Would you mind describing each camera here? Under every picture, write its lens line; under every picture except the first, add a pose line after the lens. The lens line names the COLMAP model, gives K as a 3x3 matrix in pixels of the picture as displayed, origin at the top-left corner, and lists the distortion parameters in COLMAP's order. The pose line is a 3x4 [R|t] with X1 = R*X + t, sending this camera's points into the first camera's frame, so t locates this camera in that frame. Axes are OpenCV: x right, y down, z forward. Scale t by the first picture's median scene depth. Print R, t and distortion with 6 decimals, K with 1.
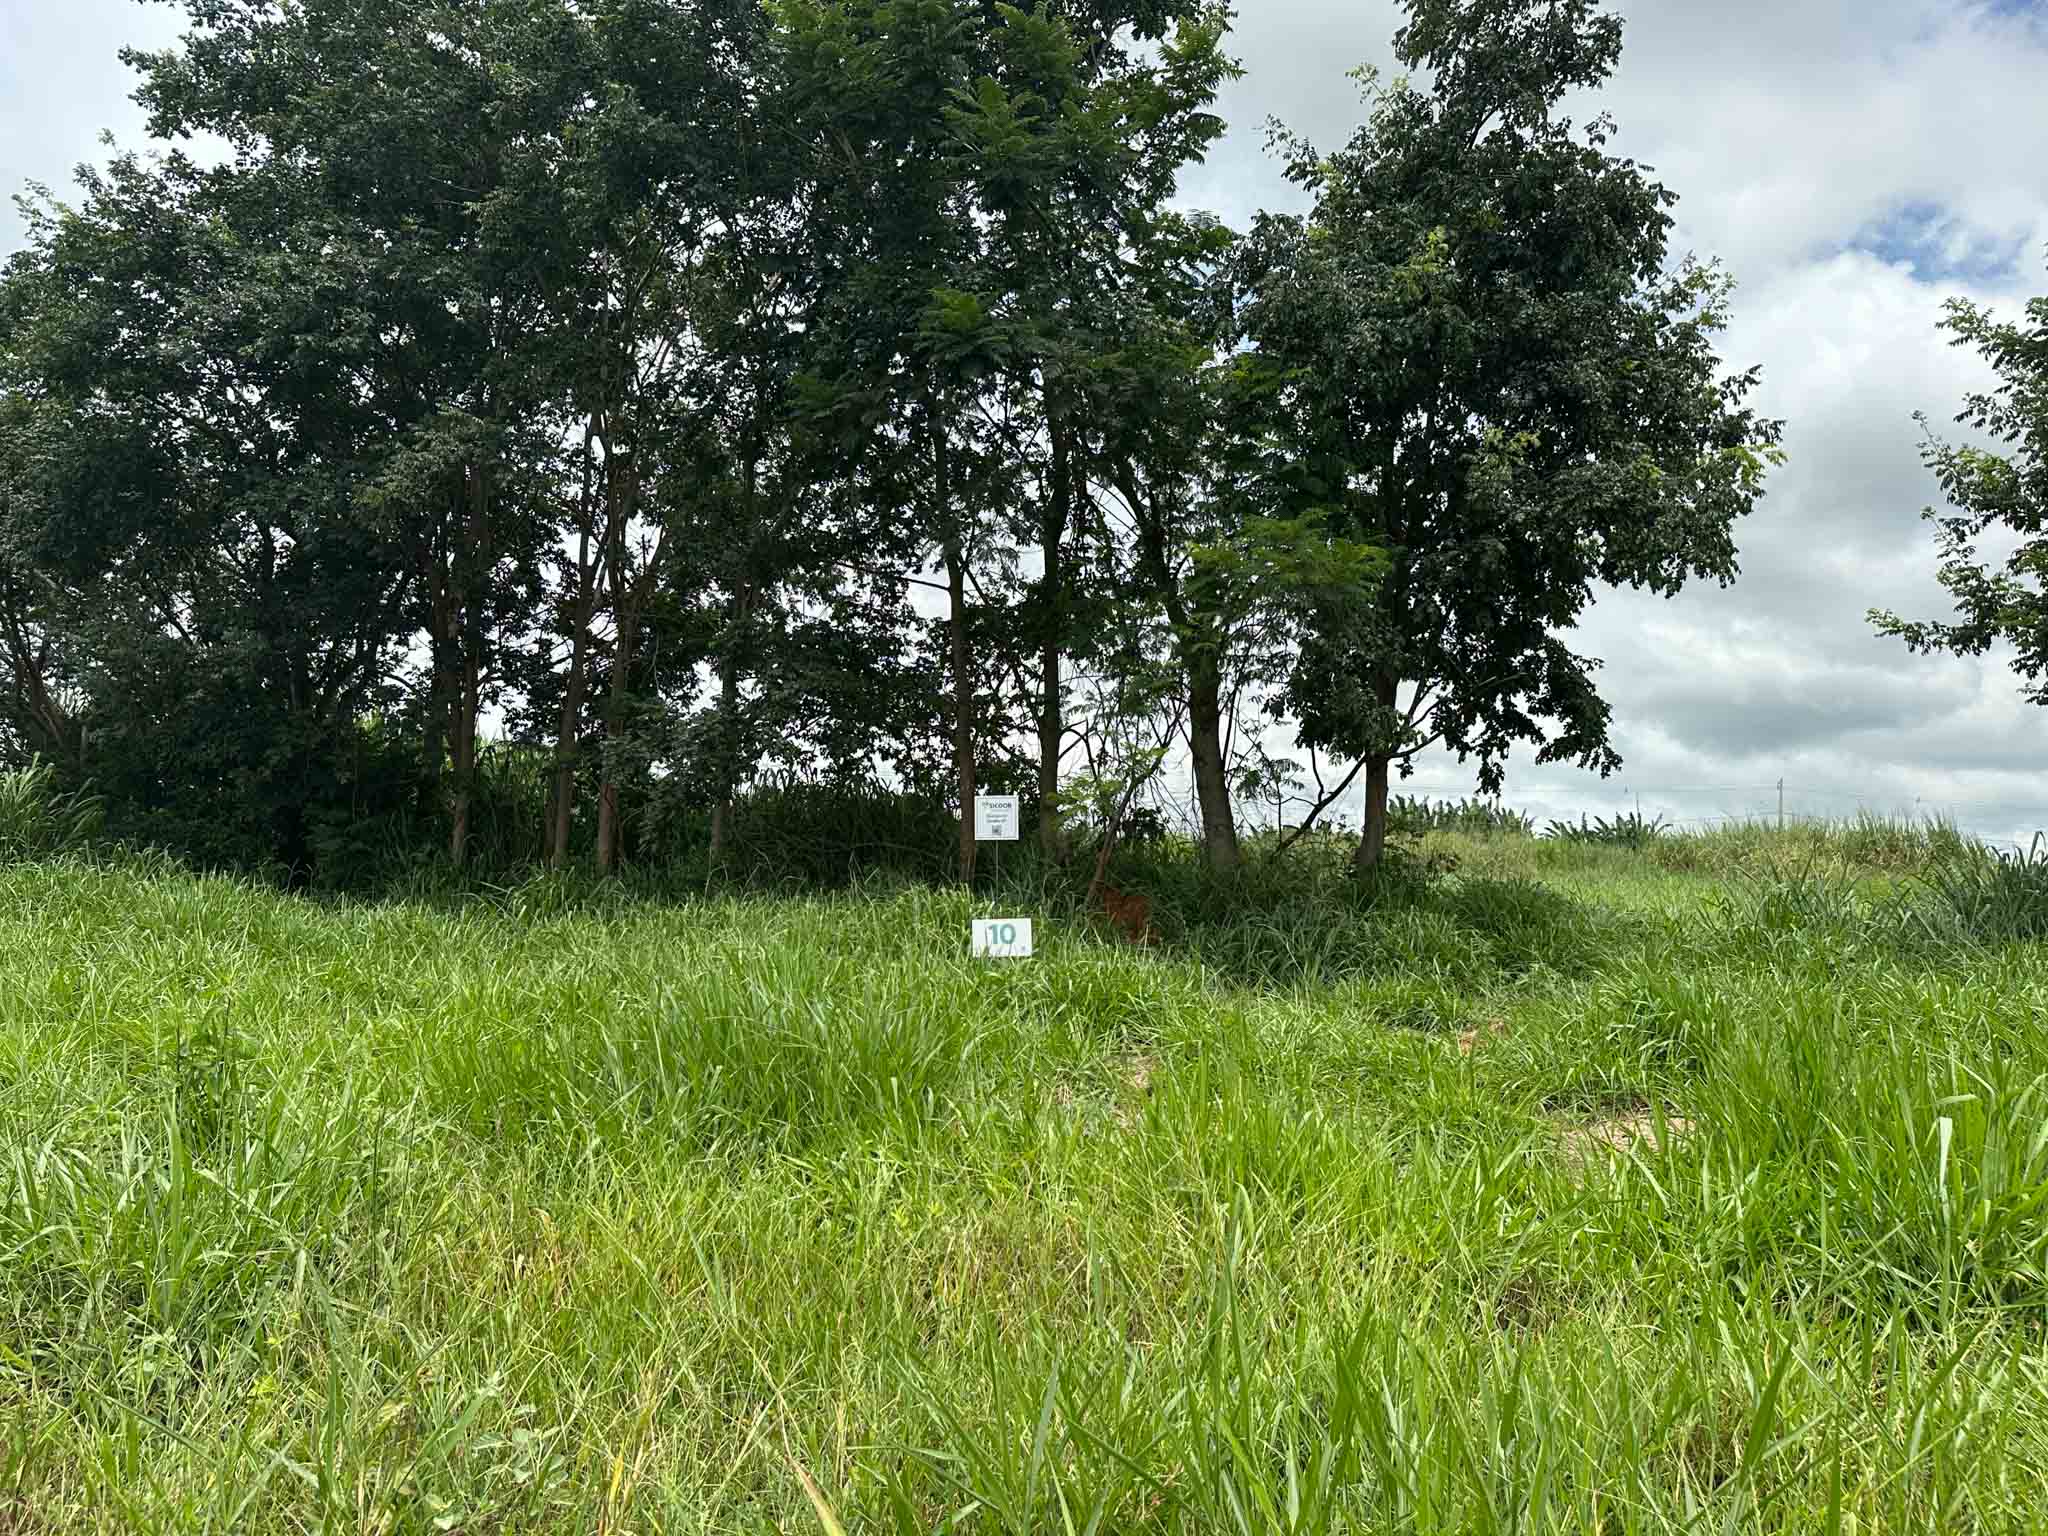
lens RADIAL K [[1507.1, 0, 1024.0], [0, 1507.1, 768.0], [0, 0, 1]] dist [-0.000965, -0.000747]
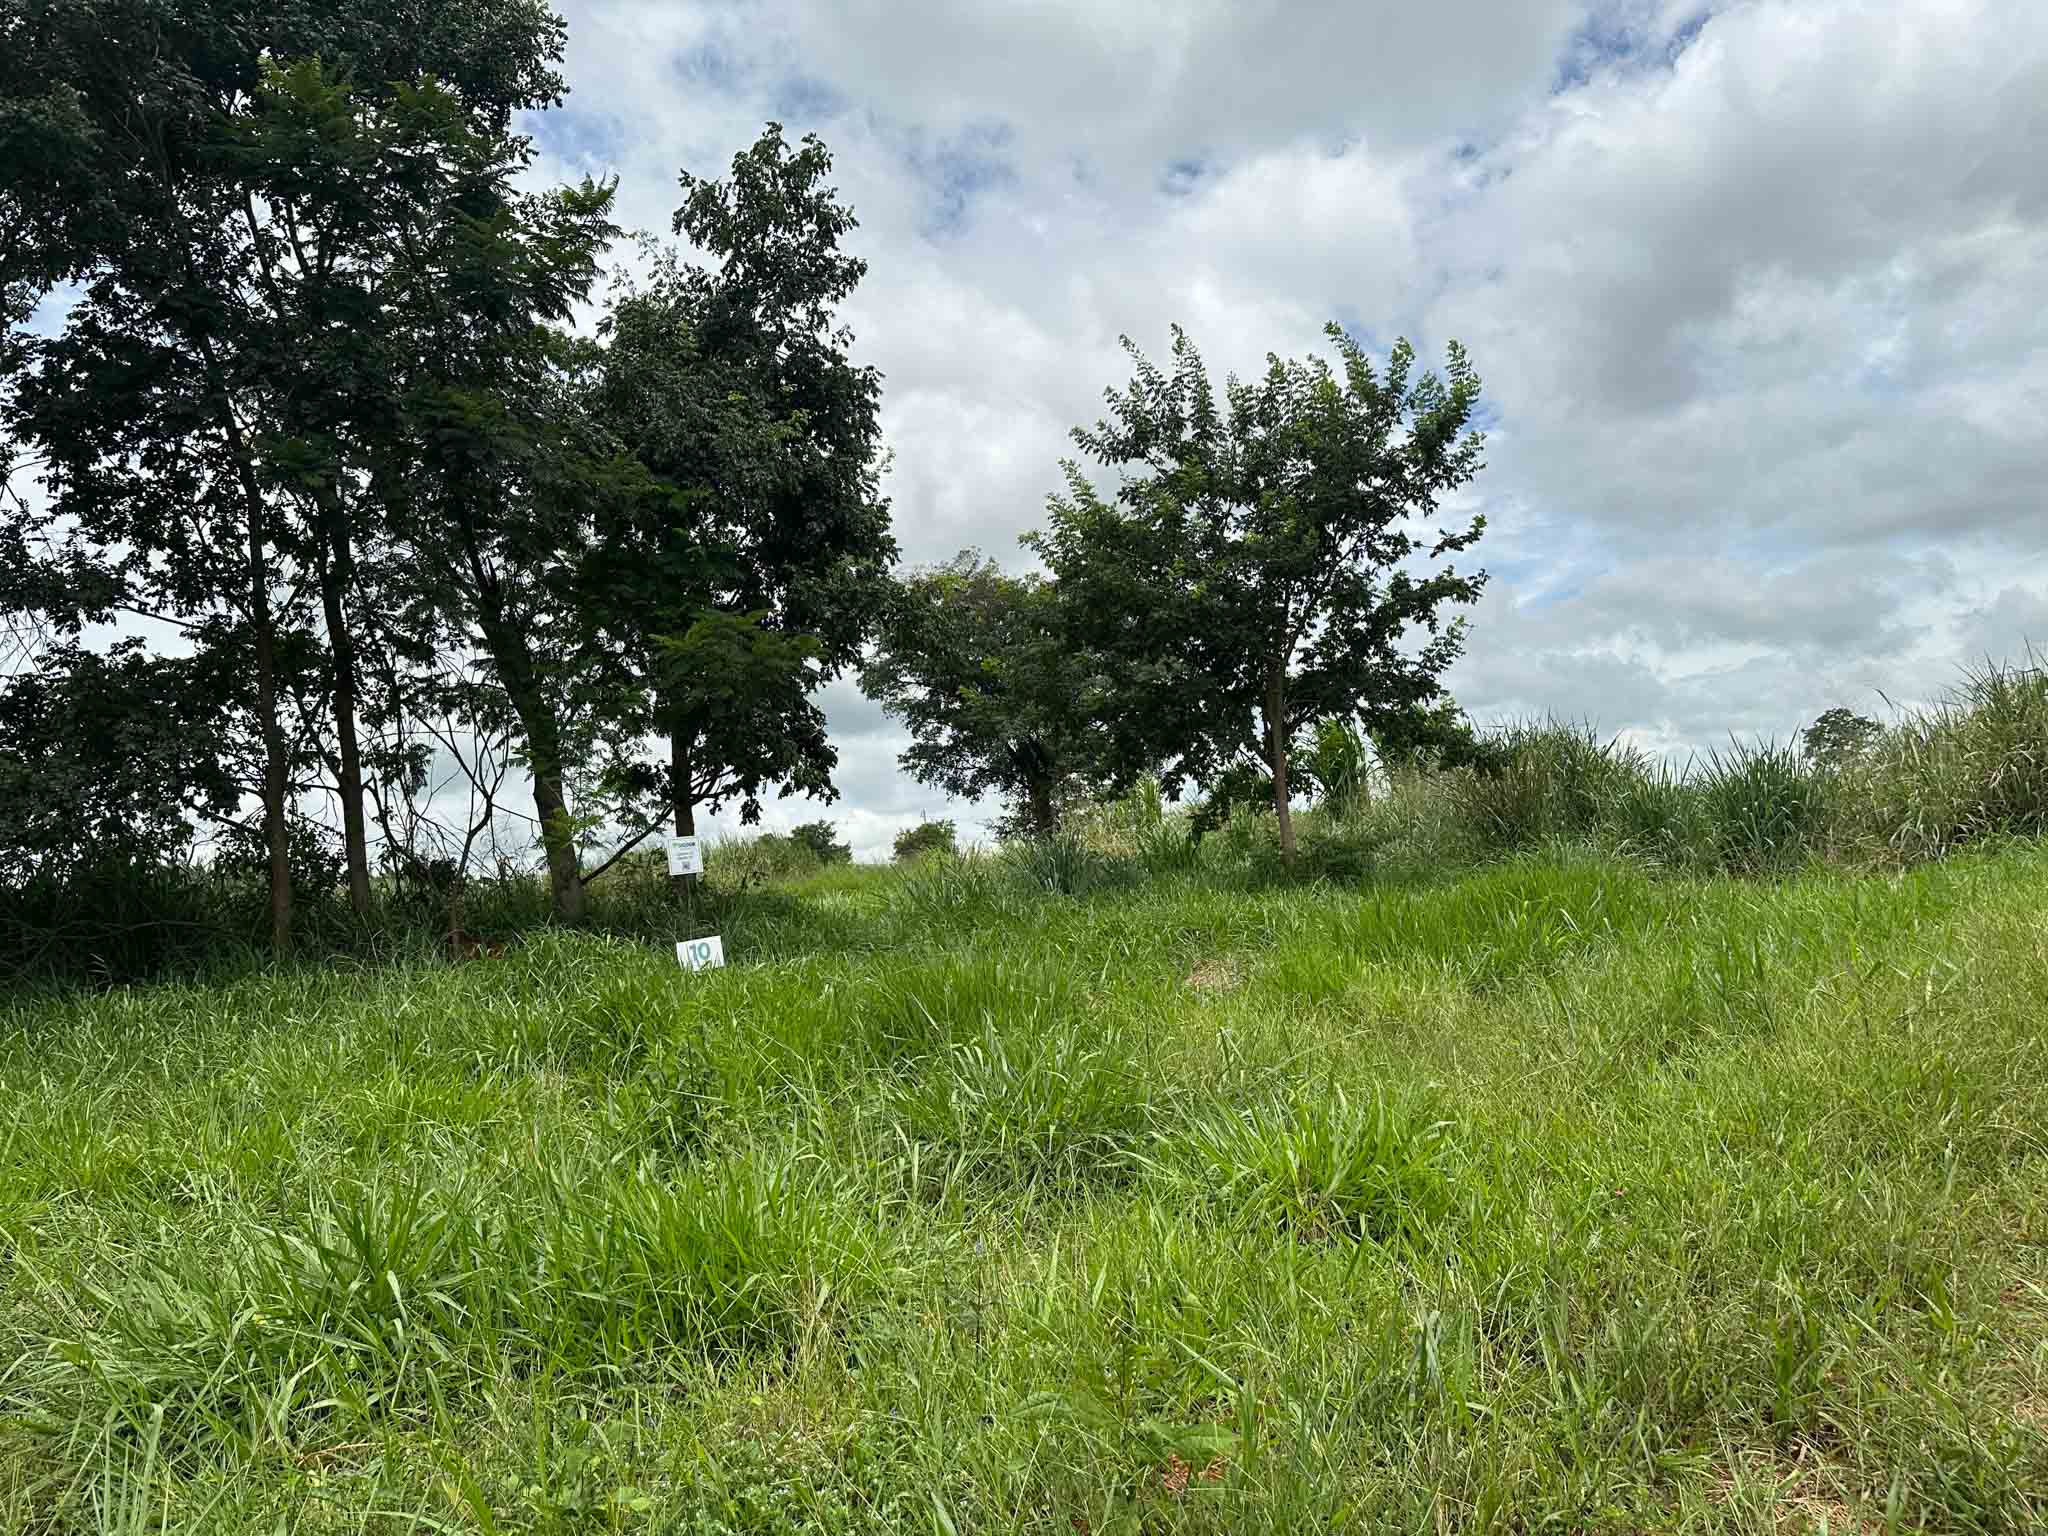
lens RADIAL K [[1507.1, 0, 1024.0], [0, 1507.1, 768.0], [0, 0, 1]] dist [-0.000965, -0.000747]
pose [[0.656373, -0.022857, 0.754090, -0.518886], [0.040308, 0.999176, -0.004799, -0.015612], [-0.753359, 0.033546, 0.656753, -0.012244]]
